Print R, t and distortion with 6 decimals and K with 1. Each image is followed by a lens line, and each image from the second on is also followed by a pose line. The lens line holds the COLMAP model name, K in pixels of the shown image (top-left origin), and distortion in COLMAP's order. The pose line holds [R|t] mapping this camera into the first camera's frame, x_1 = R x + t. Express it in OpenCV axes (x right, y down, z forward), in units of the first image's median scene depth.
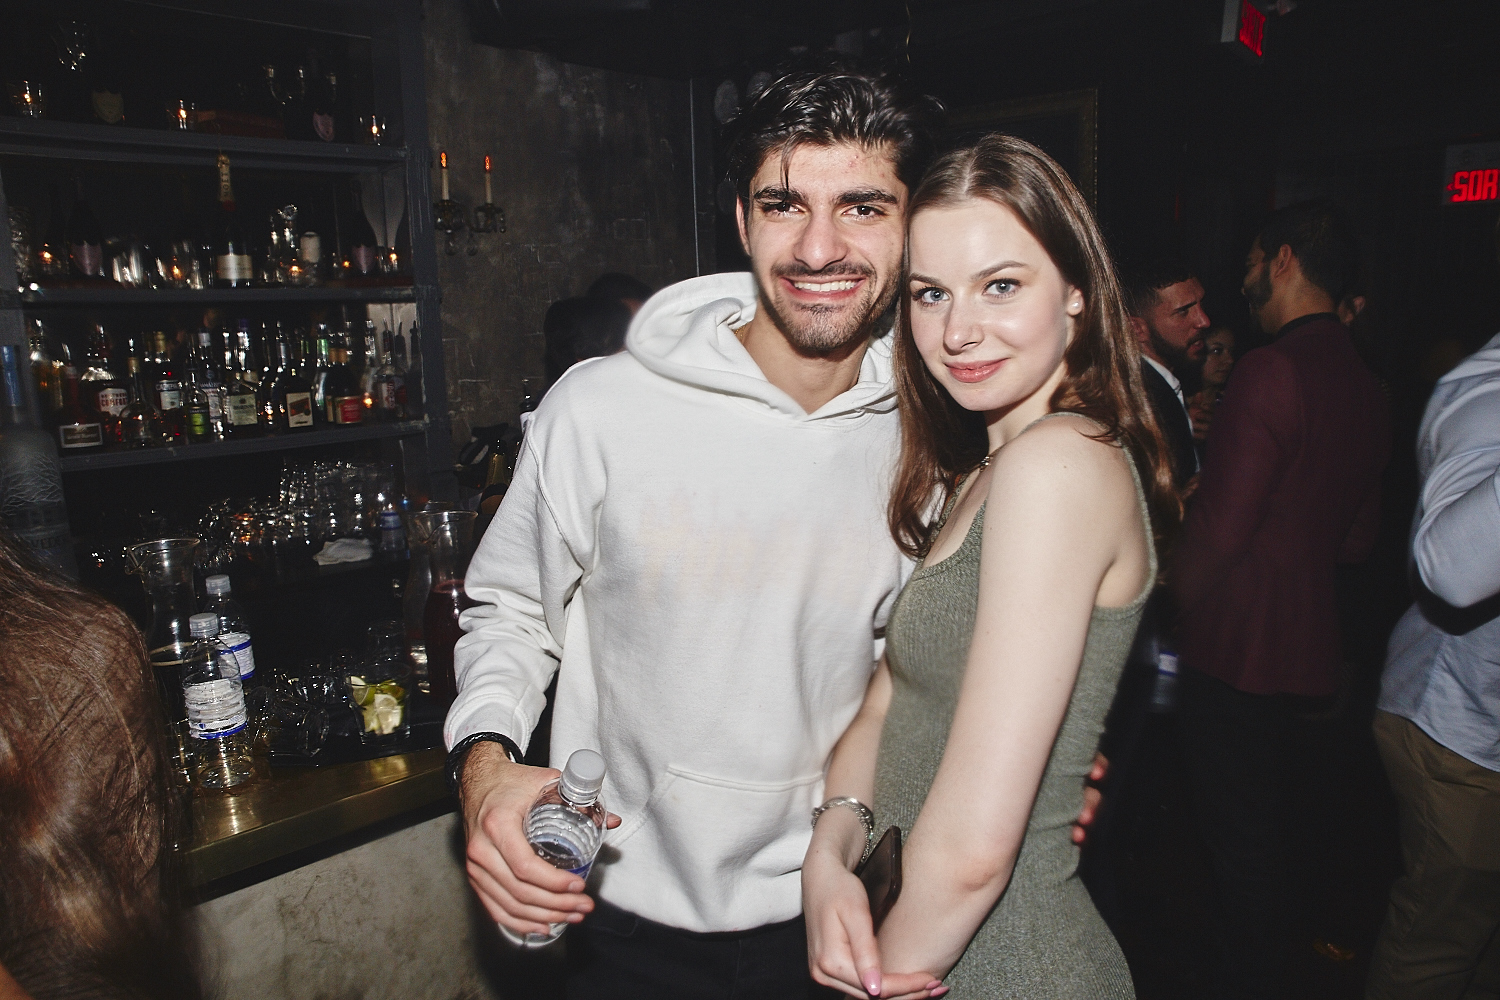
lens RADIAL K [[979.1, 0, 750.0], [0, 979.1, 500.0], [0, 0, 1]] dist [-0.117714, 0.054643]
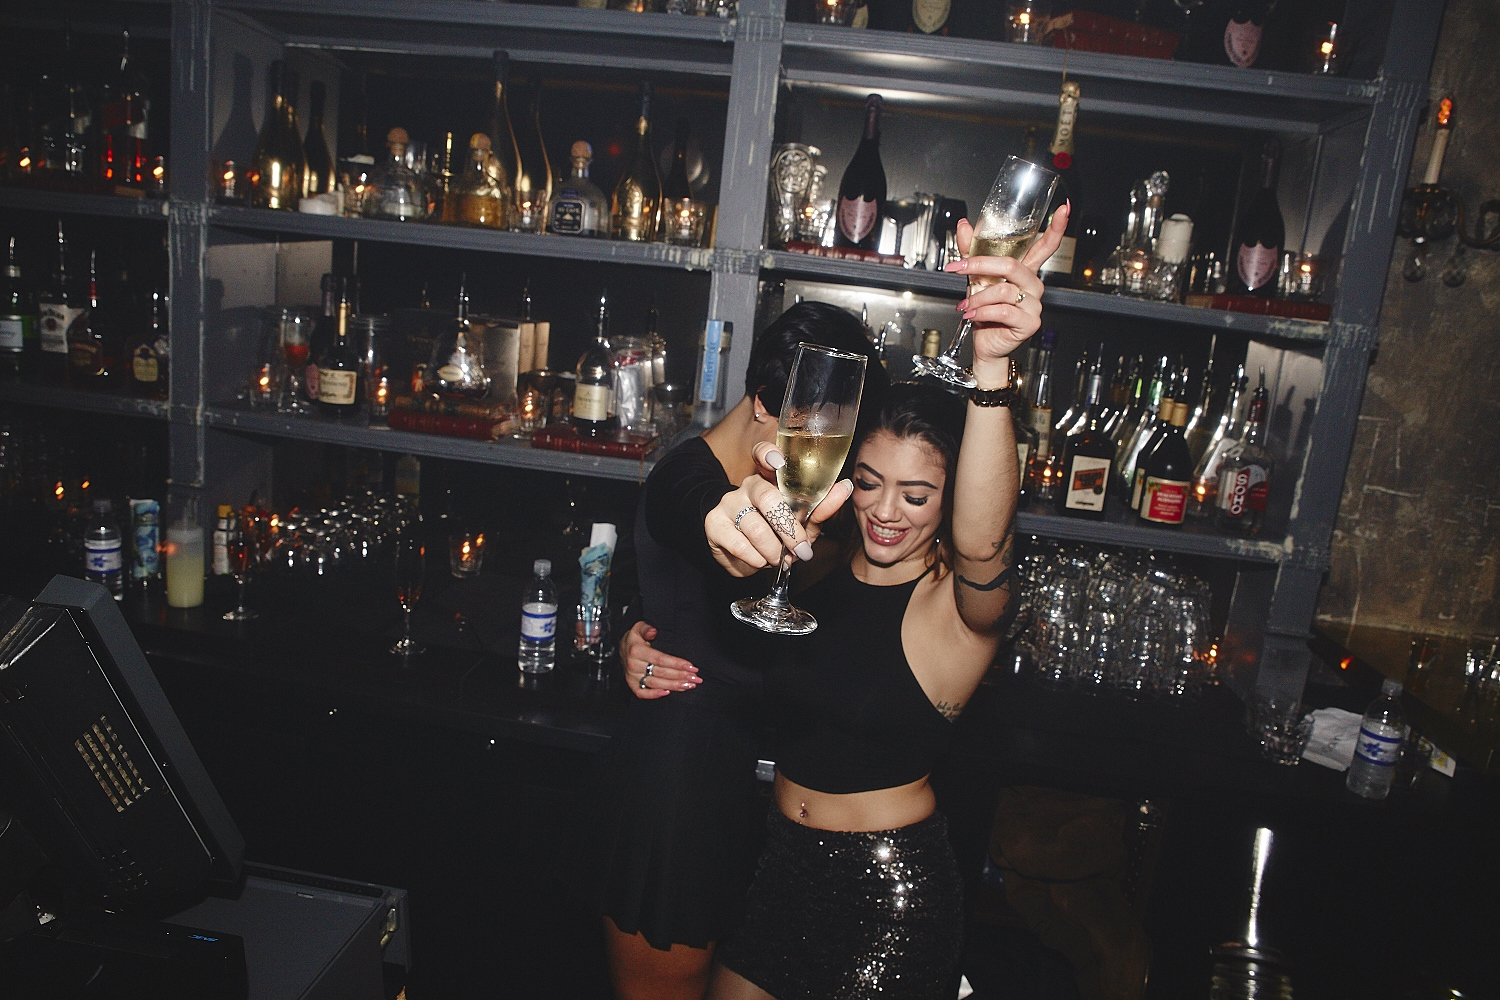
lens RADIAL K [[979.1, 0, 750.0], [0, 979.1, 500.0], [0, 0, 1]] dist [-0.117714, 0.054643]
pose [[0.628977, 0.247833, -0.736863, -0.135464], [-0.264833, 0.959440, 0.096635, -0.088195], [0.730925, 0.134364, 0.669100, 0.408801]]
